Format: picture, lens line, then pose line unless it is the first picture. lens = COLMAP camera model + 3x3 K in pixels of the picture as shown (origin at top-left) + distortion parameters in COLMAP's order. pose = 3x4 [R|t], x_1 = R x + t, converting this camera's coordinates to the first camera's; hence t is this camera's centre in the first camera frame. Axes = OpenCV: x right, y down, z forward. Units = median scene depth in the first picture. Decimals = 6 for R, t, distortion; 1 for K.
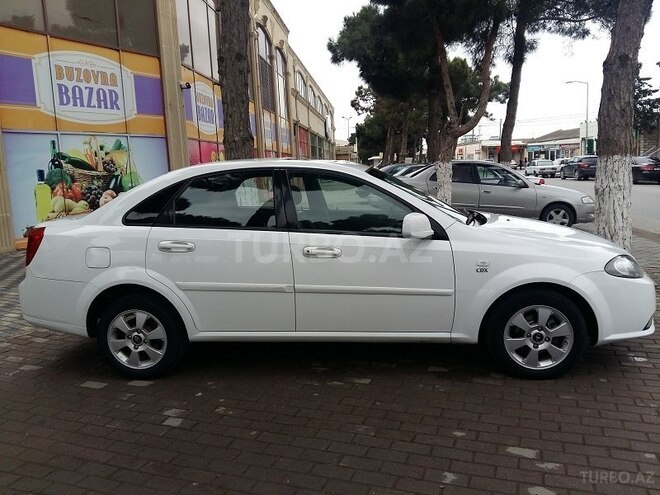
lens RADIAL K [[541.3, 0, 345.9], [0, 541.3, 244.9], [0, 0, 1]] dist [0.049486, -0.096293]
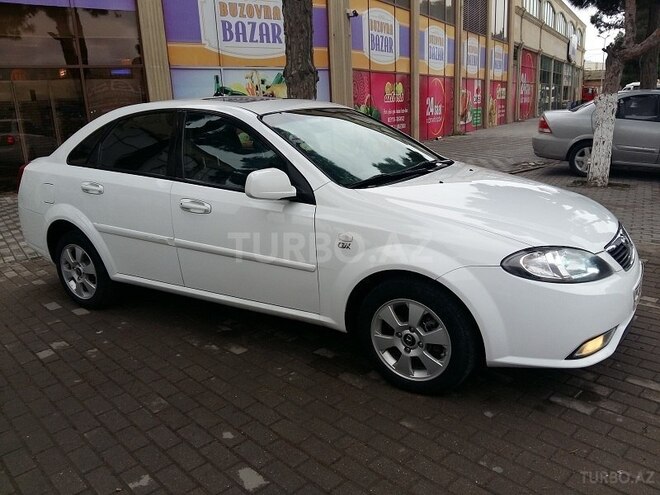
lens RADIAL K [[541.3, 0, 333.2], [0, 541.3, 247.7], [0, 0, 1]] dist [0.049486, -0.096293]
pose [[0.896932, 0.114495, -0.427089, 0.175125], [-0.058074, 0.988030, 0.142912, -0.019157], [0.438339, -0.103379, 0.892845, 0.086885]]
